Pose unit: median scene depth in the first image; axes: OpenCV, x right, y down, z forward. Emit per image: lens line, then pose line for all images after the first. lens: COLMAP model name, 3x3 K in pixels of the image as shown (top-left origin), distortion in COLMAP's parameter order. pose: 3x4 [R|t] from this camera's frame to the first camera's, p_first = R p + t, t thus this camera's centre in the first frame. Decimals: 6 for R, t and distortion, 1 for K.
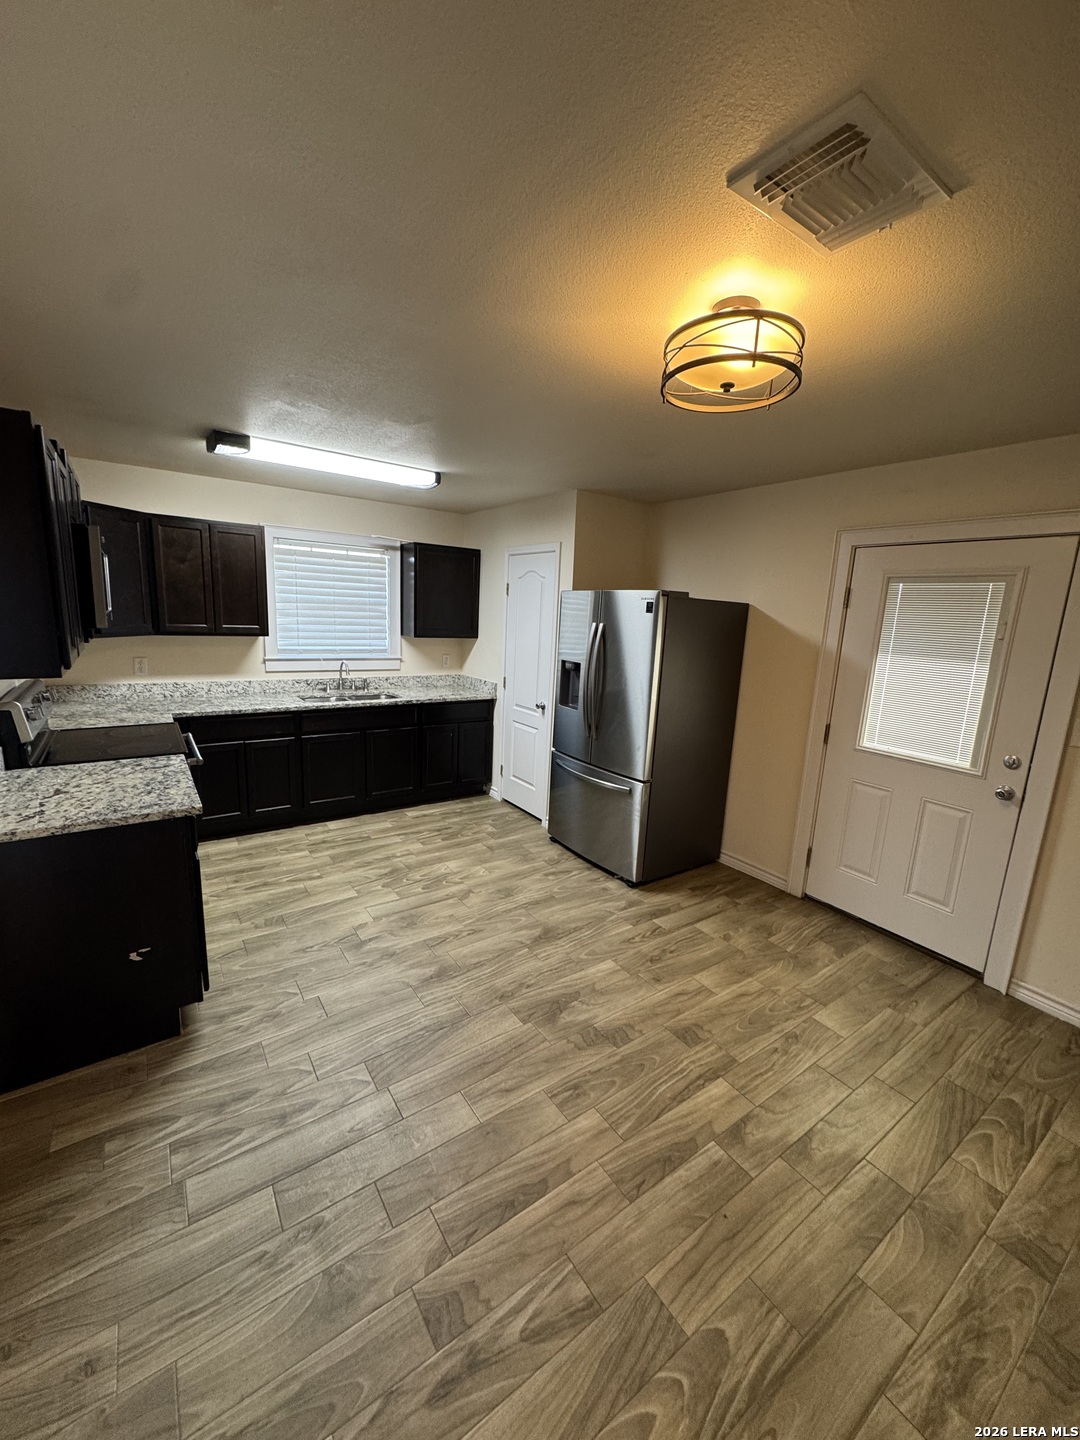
lens RADIAL K [[571.0, 0, 538.9], [0, 571.0, 723.6], [0, 0, 1]] dist [-0.003668, 0.001346]
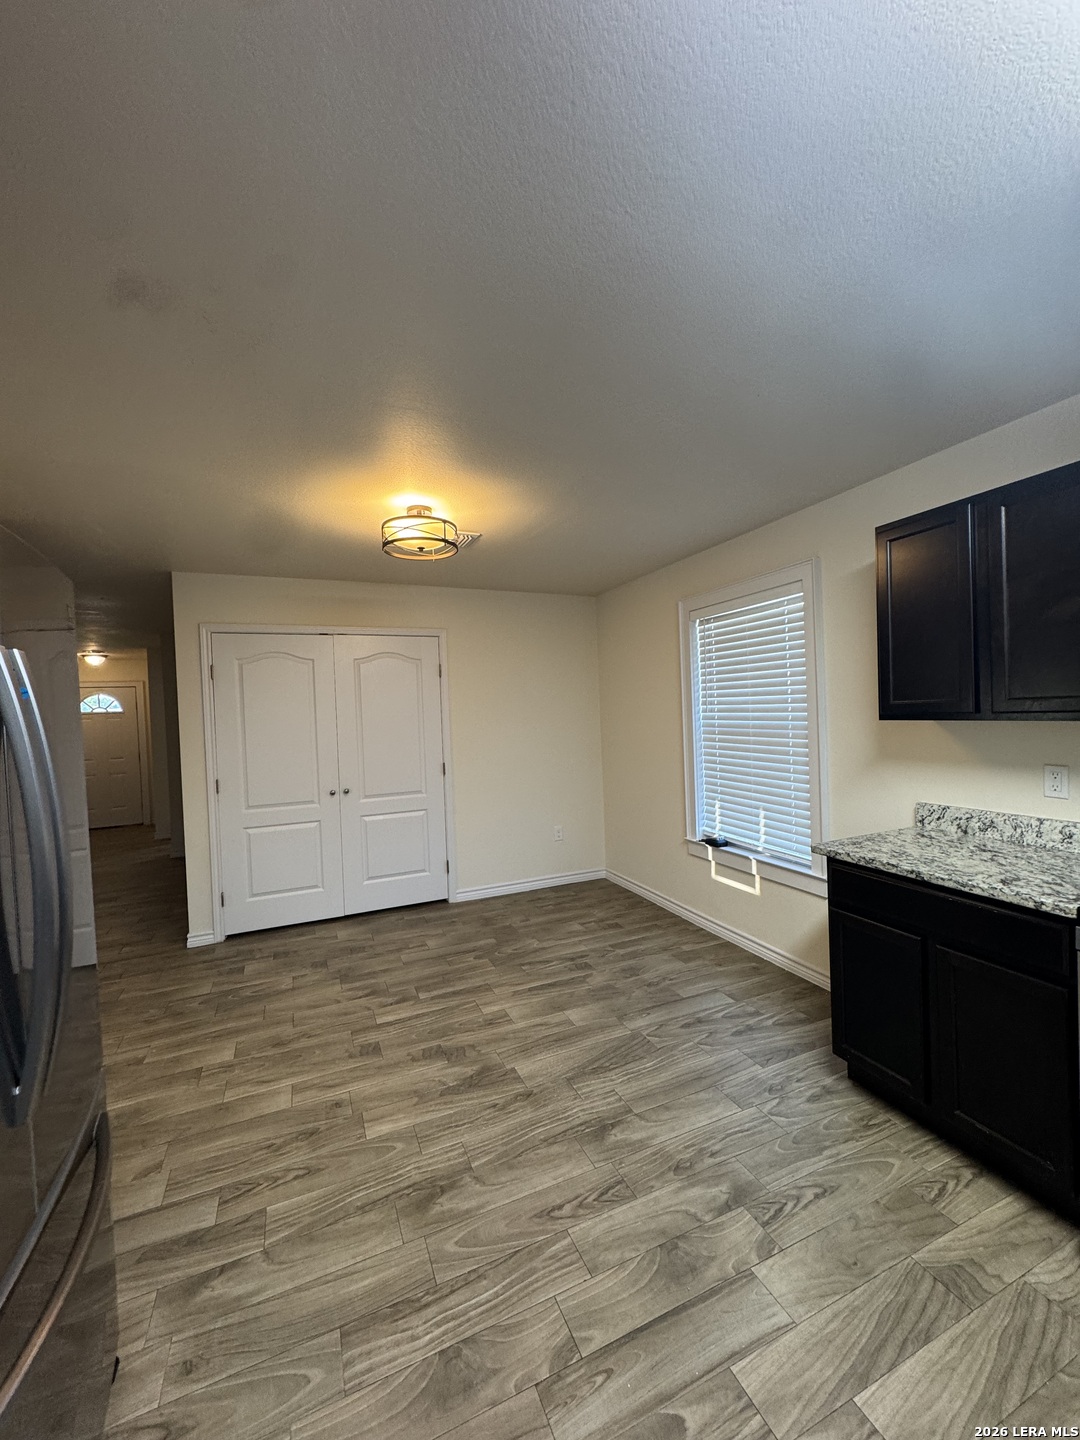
lens RADIAL K [[571.0, 0, 538.5], [0, 571.0, 720.6], [0, 0, 1]] dist [-0.003668, 0.001346]
pose [[-0.979210, -0.012771, 0.202448, -0.249883], [0.031874, 0.975933, 0.215731, -0.273888], [-0.200331, 0.217698, -0.955236, 1.710609]]
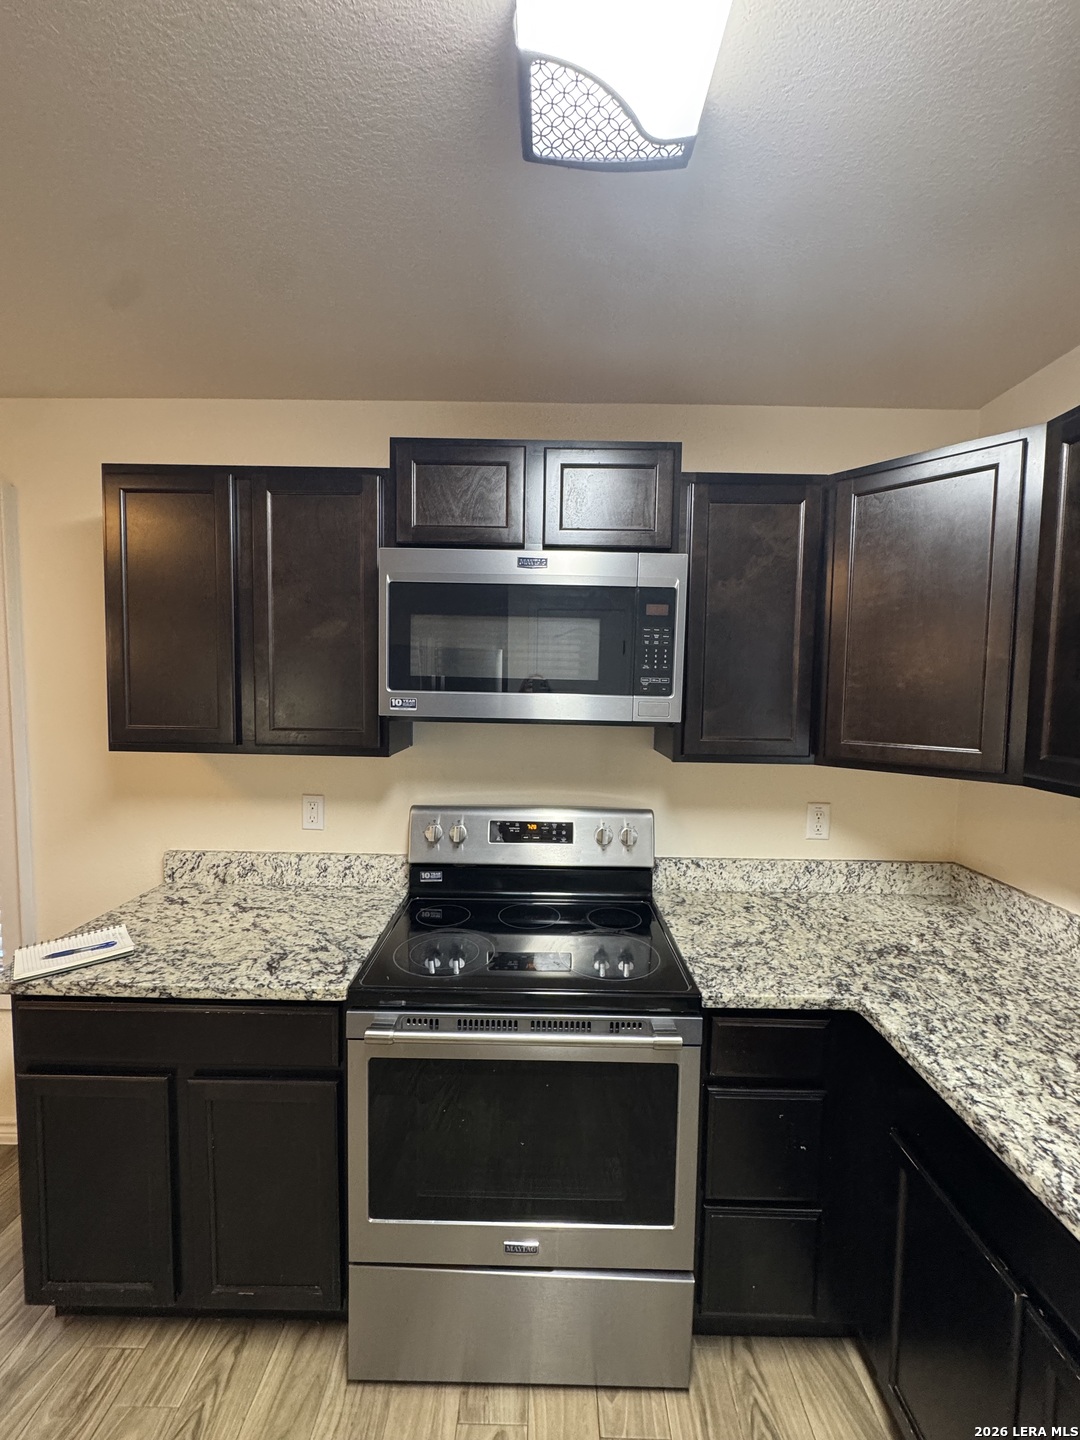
lens RADIAL K [[571.0, 0, 538.6], [0, 571.0, 722.2], [0, 0, 1]] dist [-0.003668, 0.001346]
pose [[-0.580135, -0.002306, -0.814517, -0.365114], [-0.200304, 0.969691, 0.139920, -0.271949], [0.789507, 0.244324, -0.563014, 1.440252]]
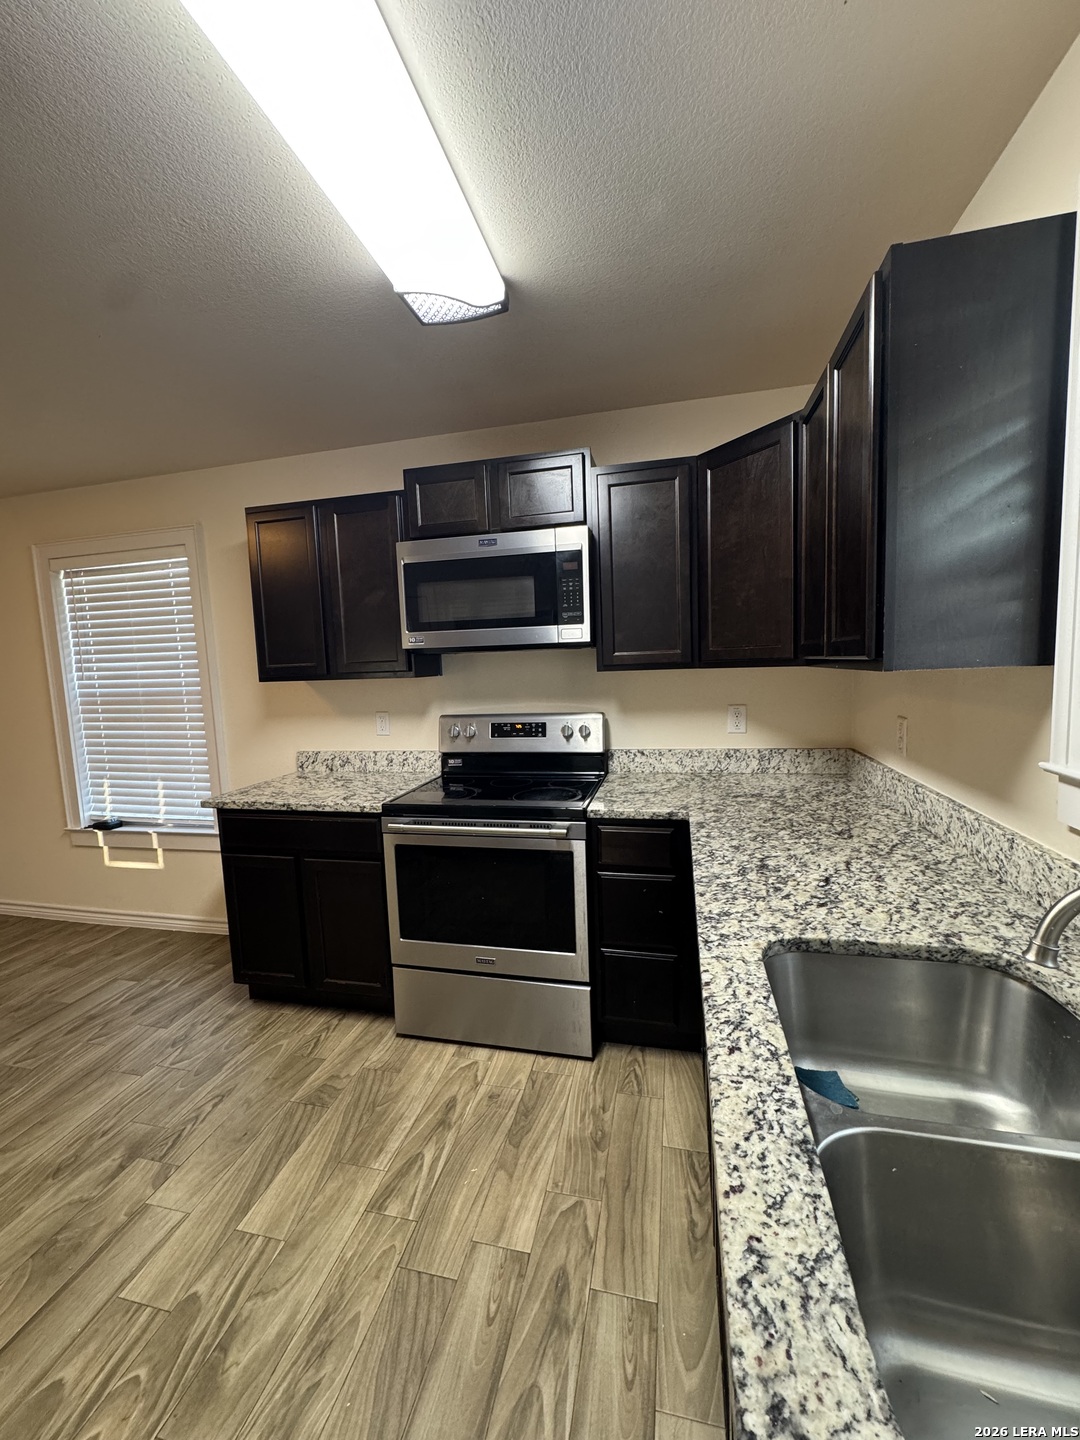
lens RADIAL K [[571.0, 0, 540.2], [0, 571.0, 722.5], [0, 0, 1]] dist [-0.003668, 0.001346]
pose [[-0.747721, 0.051693, -0.661998, -0.291875], [-0.125866, 0.967857, 0.217740, -0.278785], [0.651975, 0.246132, -0.717180, 1.822722]]
